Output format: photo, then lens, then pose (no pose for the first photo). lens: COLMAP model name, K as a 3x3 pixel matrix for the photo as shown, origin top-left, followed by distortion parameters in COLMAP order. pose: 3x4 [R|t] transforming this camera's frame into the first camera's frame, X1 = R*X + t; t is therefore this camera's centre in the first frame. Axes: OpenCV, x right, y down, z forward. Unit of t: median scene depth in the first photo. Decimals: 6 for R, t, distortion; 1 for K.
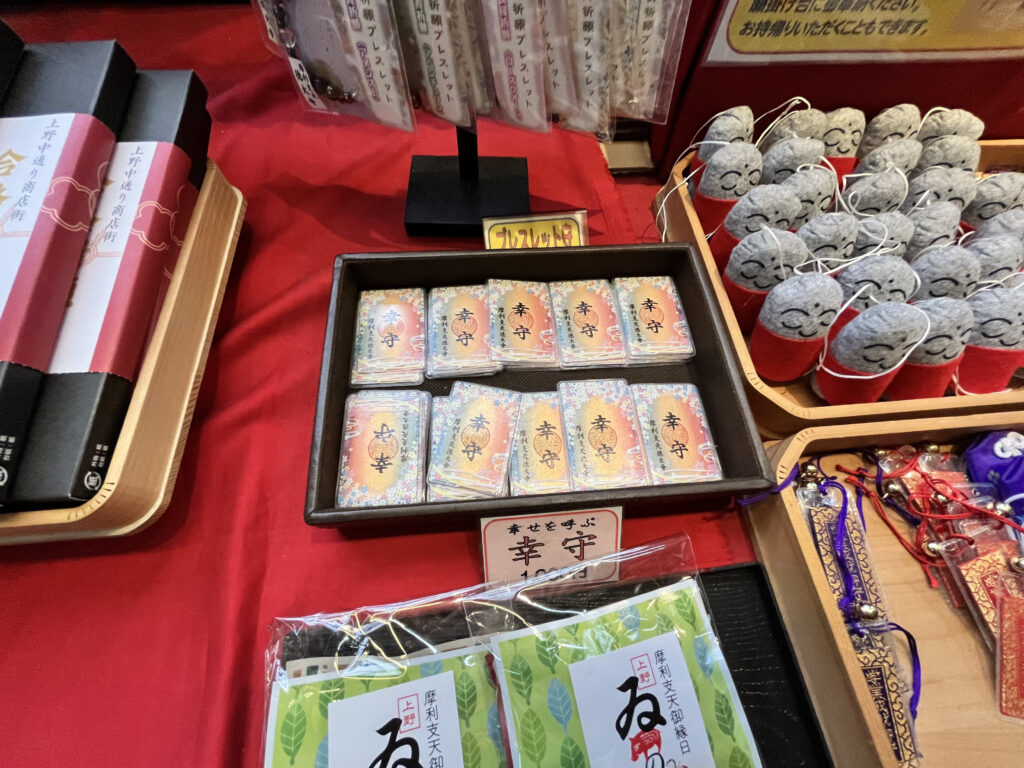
lens RADIAL K [[407.7, 0, 515.9], [0, 407.7, 381.5], [0, 0, 1]] dist [-0.000901, -0.000255]
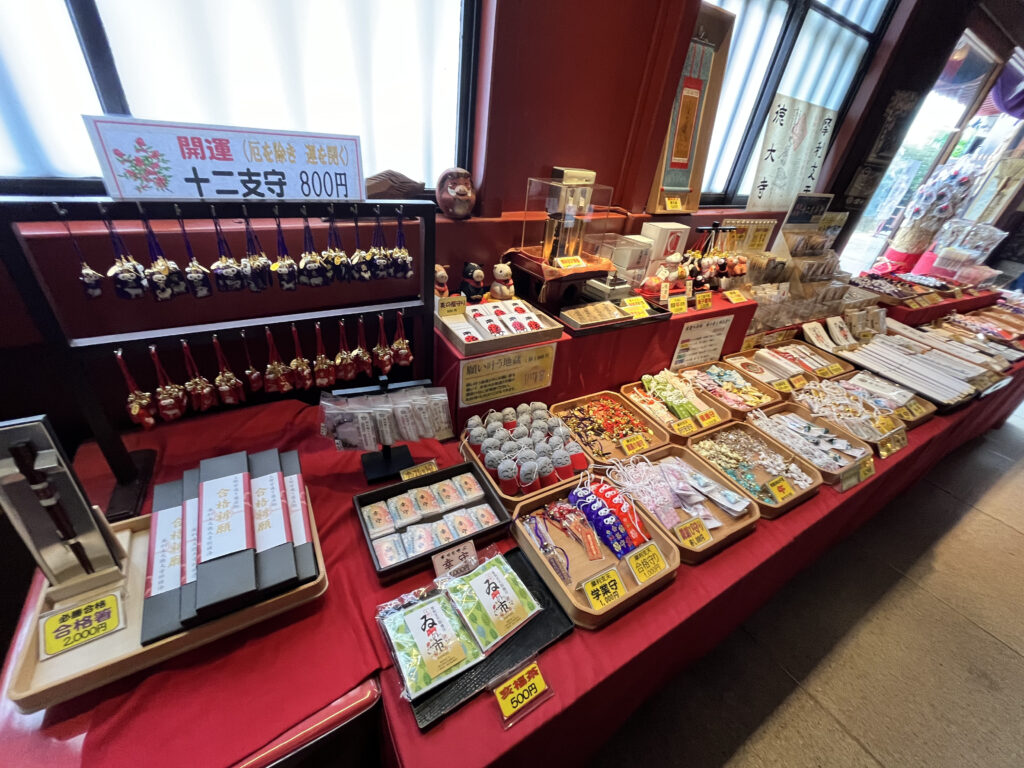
lens RADIAL K [[407.7, 0, 509.7], [0, 407.7, 384.4], [0, 0, 1]] dist [-0.000901, -0.000255]
pose [[0.904621, -0.177759, 0.387379, -0.423256], [0.349128, 0.830382, -0.434253, 0.650469], [-0.244481, 0.528079, 0.813241, -1.965019]]
